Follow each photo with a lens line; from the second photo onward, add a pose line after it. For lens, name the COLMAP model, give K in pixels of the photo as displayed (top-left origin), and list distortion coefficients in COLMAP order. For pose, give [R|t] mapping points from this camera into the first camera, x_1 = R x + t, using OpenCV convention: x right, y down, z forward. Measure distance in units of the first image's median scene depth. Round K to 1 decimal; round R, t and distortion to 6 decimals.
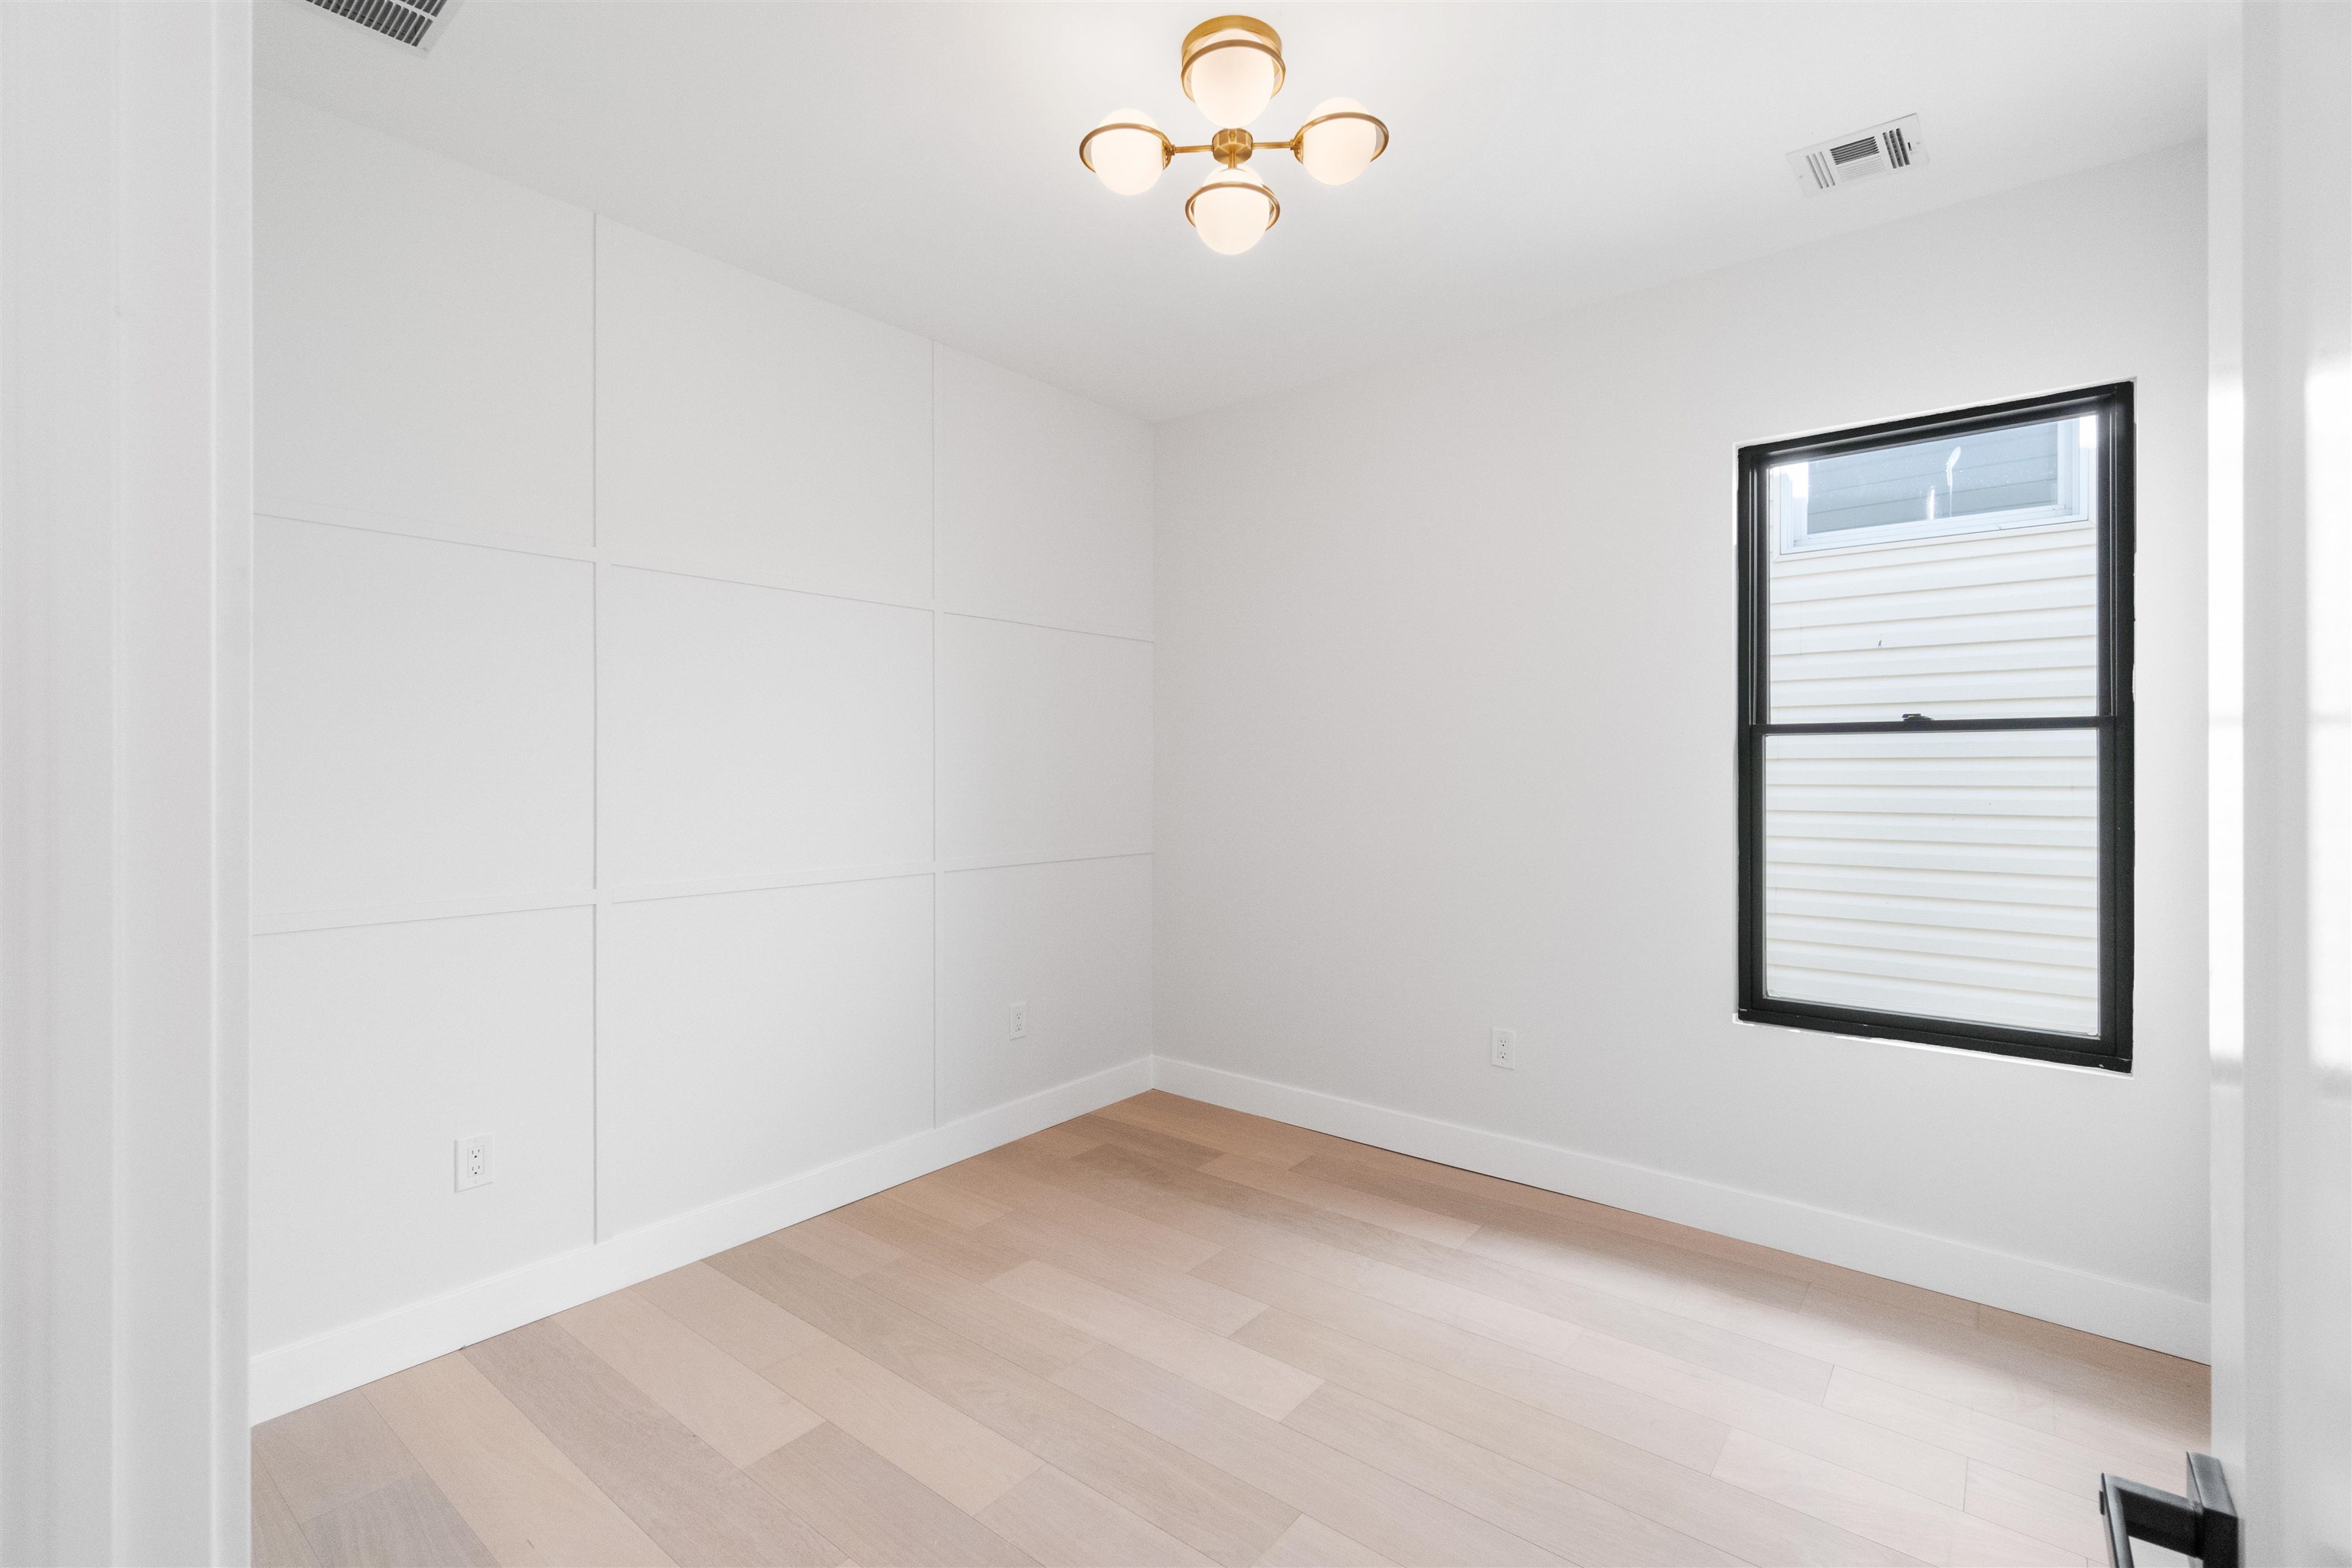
lens RADIAL K [[1011.5, 0, 1176.0], [0, 1011.5, 784.0], [0, 0, 1]] dist [-0.002981, -0.000358]
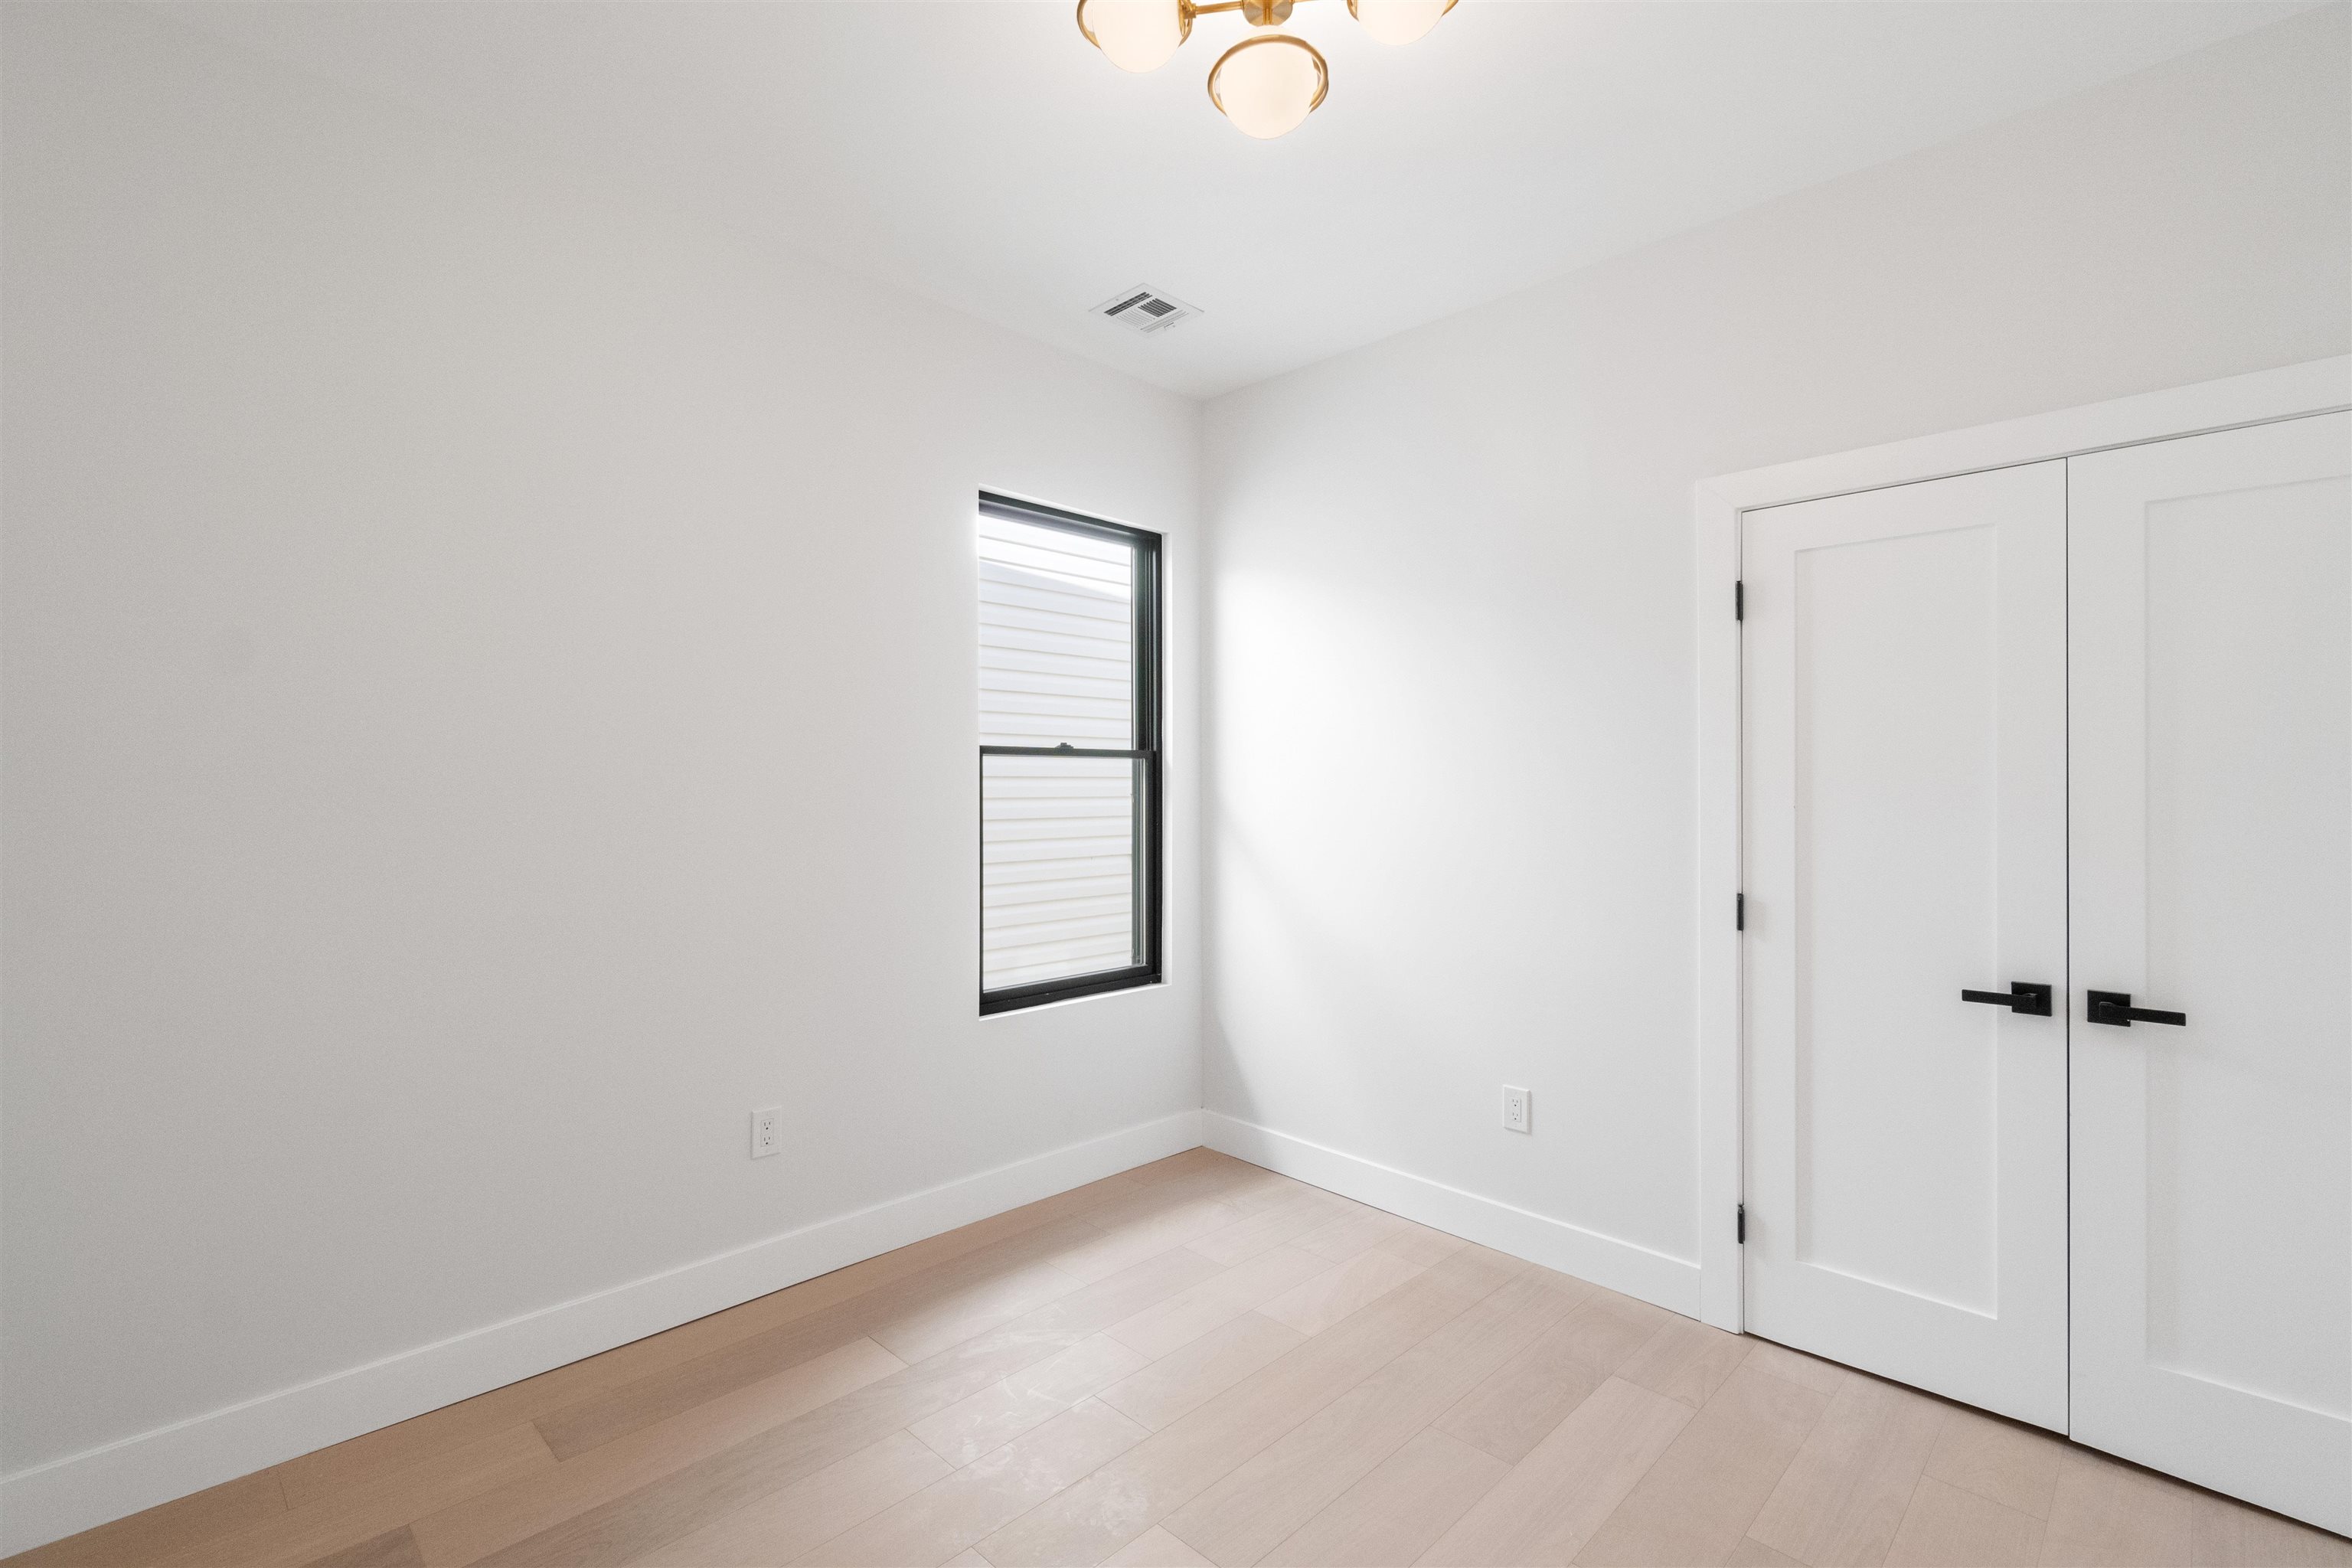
lens RADIAL K [[1011.5, 0, 1176.0], [0, 1011.5, 784.0], [0, 0, 1]] dist [-0.002981, -0.000358]
pose [[0.116585, -0.007619, 0.993152, -0.533037], [-0.000761, 0.999970, 0.007760, -0.027359], [-0.993180, -0.001661, 0.116575, 0.713353]]
